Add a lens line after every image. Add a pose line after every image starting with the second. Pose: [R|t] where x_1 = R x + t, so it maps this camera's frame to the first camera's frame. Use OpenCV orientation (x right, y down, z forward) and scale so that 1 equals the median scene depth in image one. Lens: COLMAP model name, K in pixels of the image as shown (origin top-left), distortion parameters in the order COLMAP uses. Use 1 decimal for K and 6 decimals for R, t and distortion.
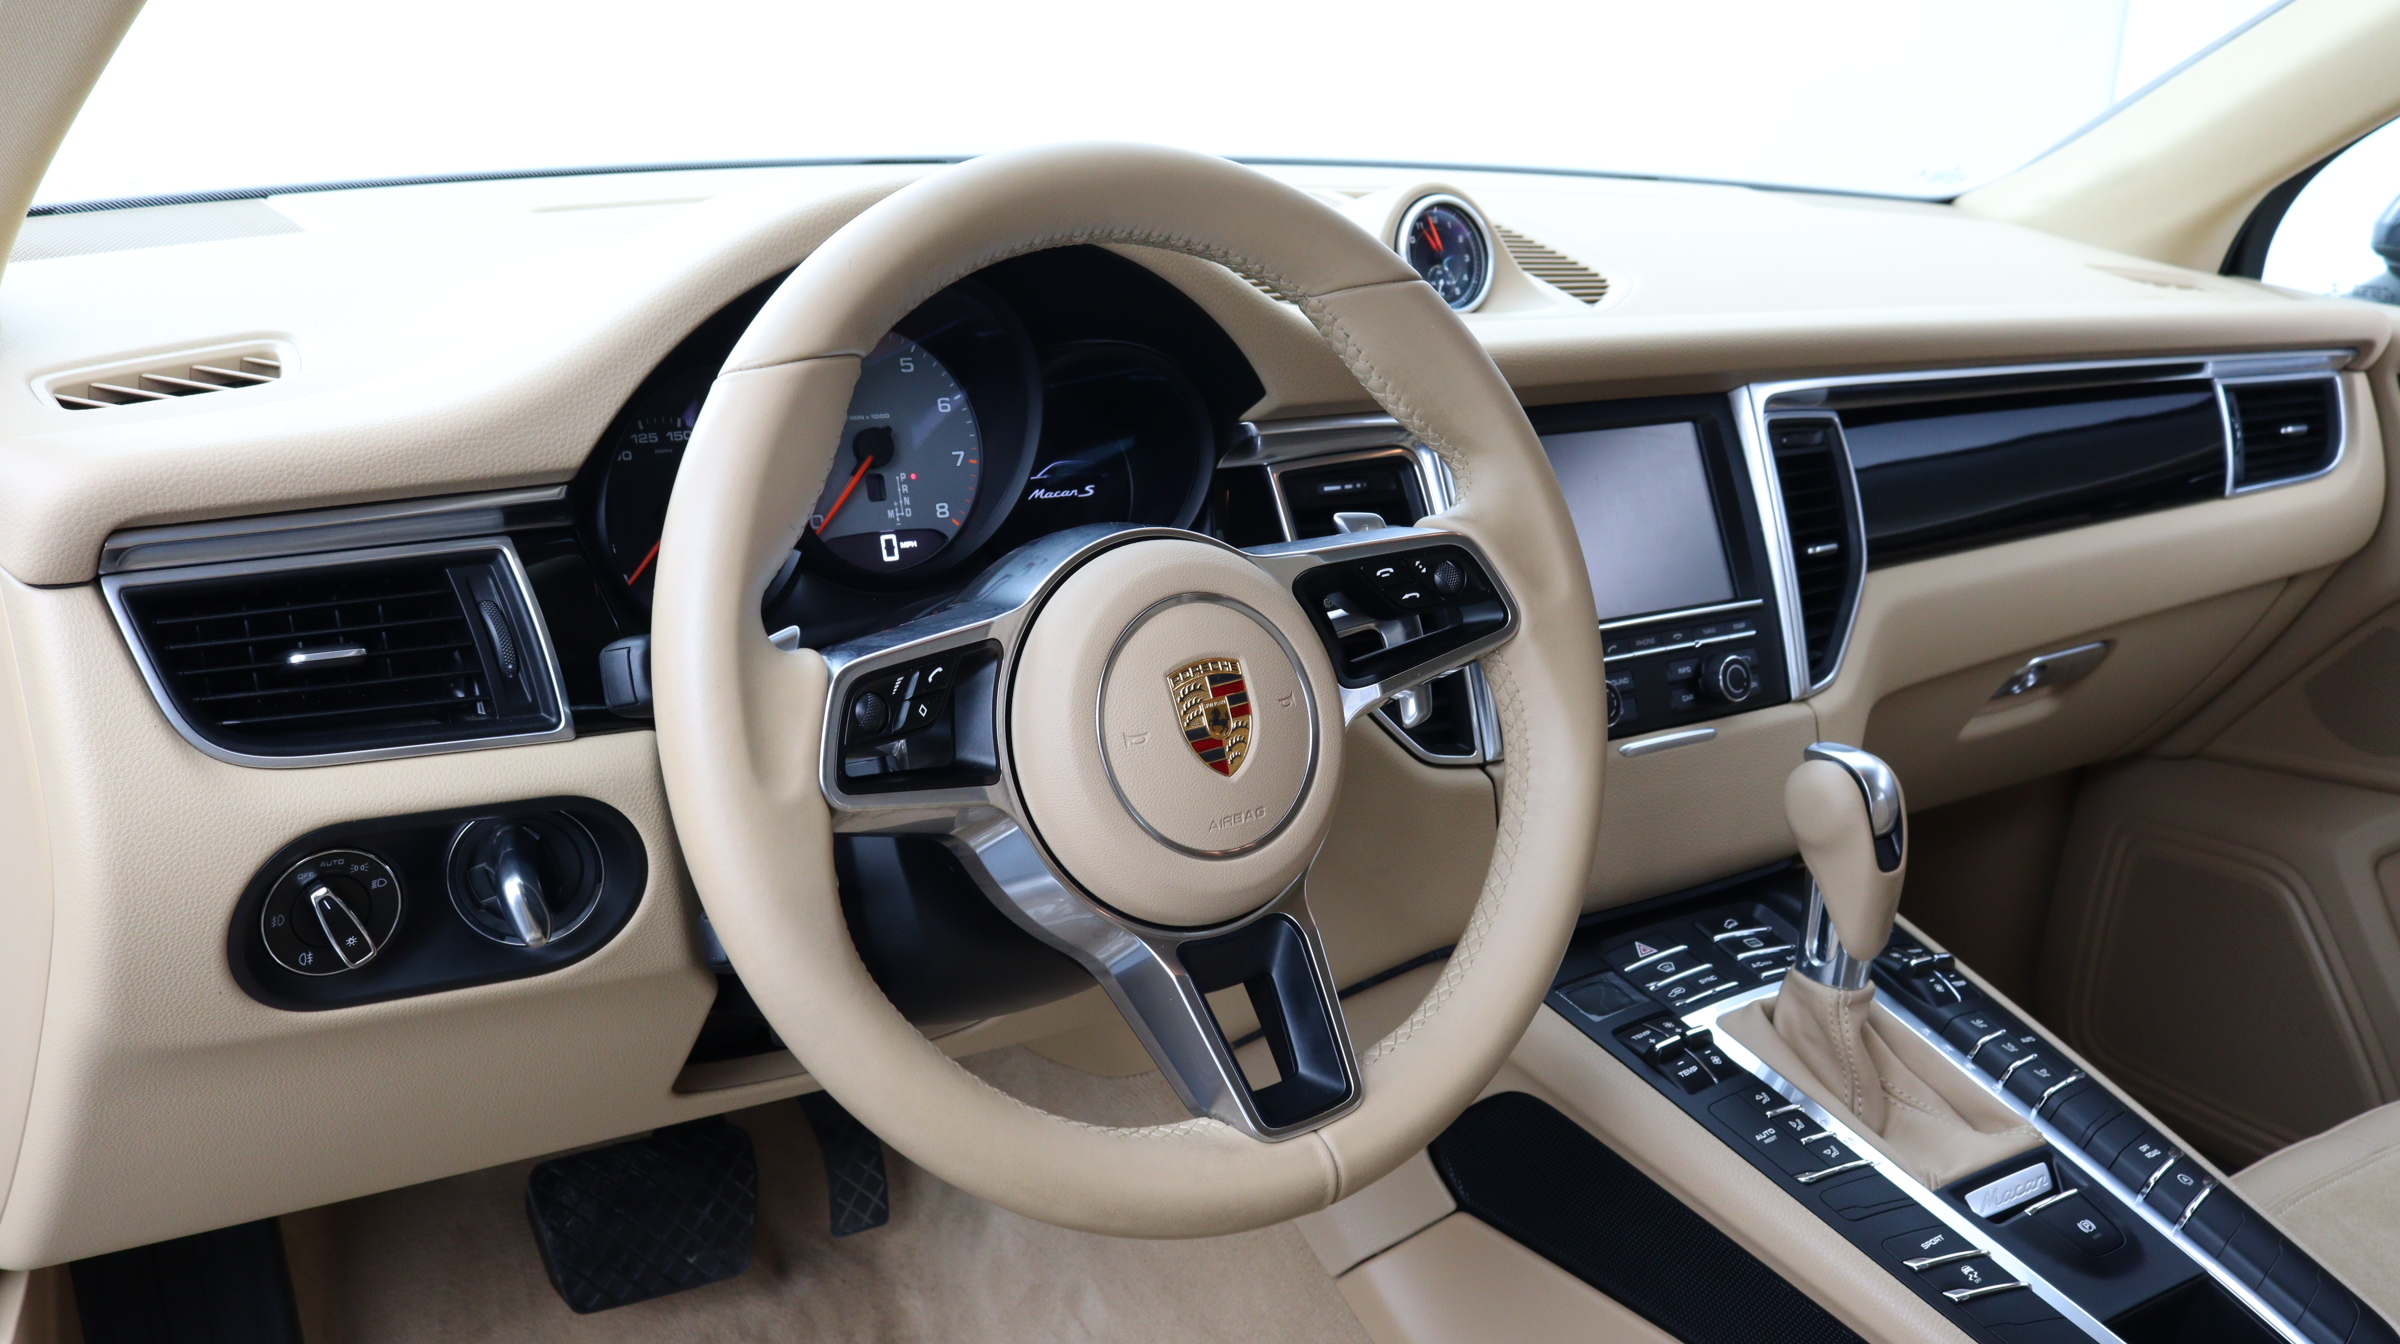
lens RADIAL K [[2508.0, 0, 1200.0], [0, 2508.0, 672.0], [0, 0, 1]] dist [-0.013484, -0.015953]
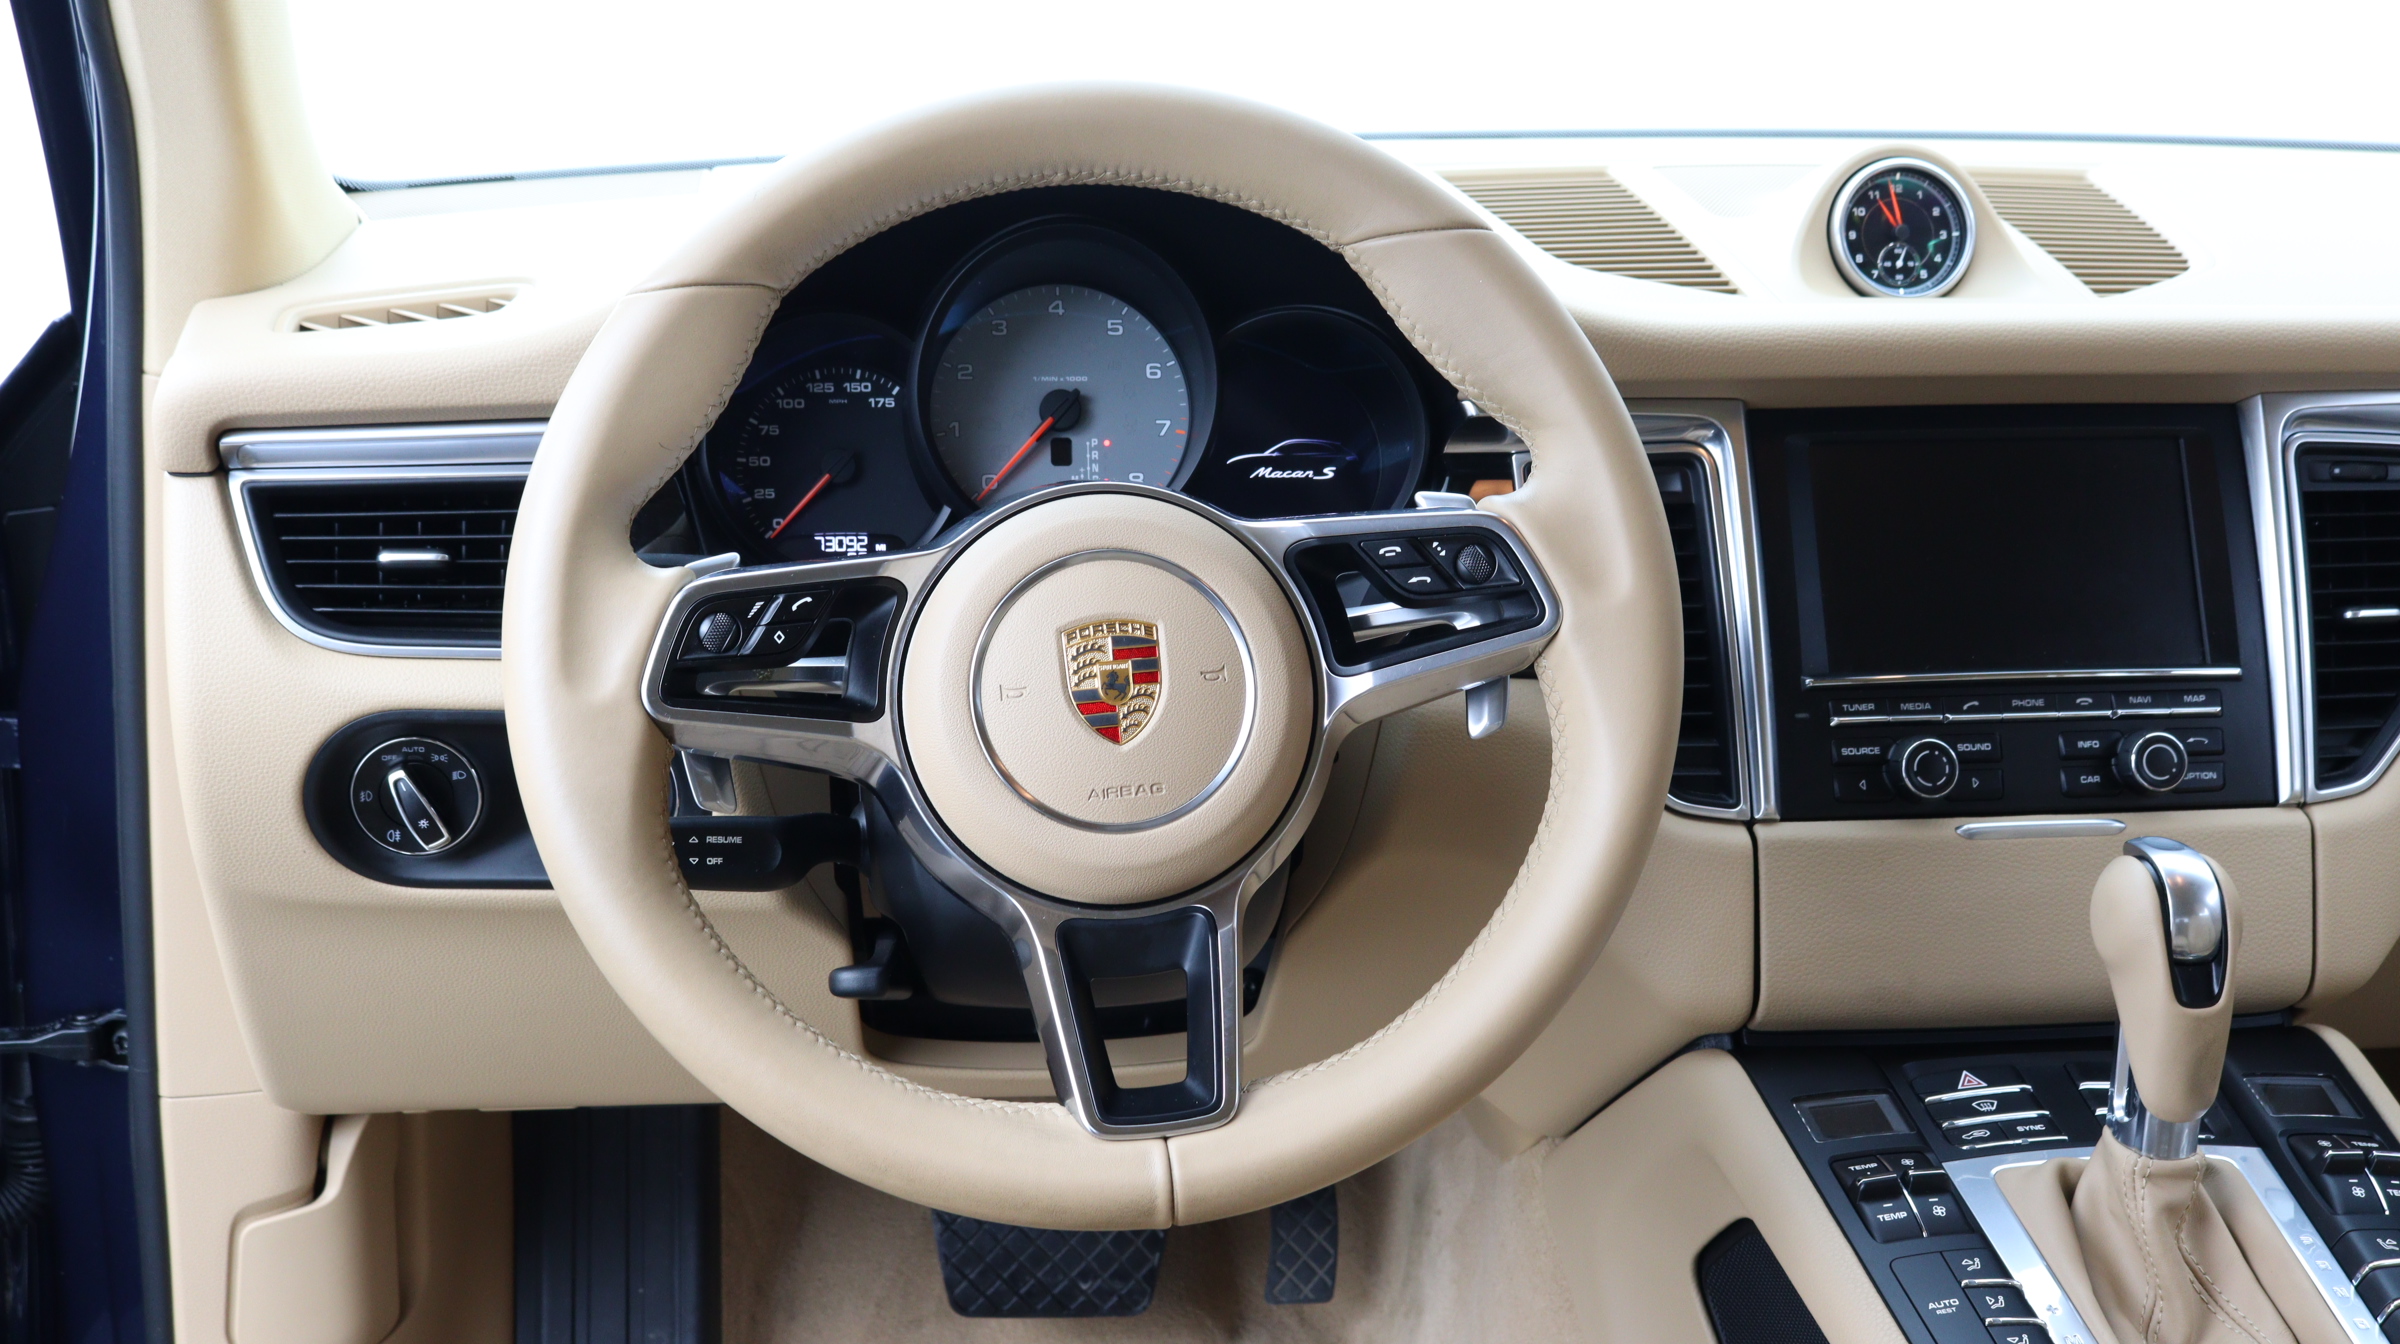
lens RADIAL K [[2990.2, 0, 1200.0], [0, 2990.2, 672.0], [0, 0, 1]] dist [-0.010457, 0.039430]
pose [[0.848947, 0.075737, -0.523023, 0.557063], [-0.101937, 0.994560, -0.021440, 0.031803], [0.518554, 0.071517, 0.852049, 0.057672]]
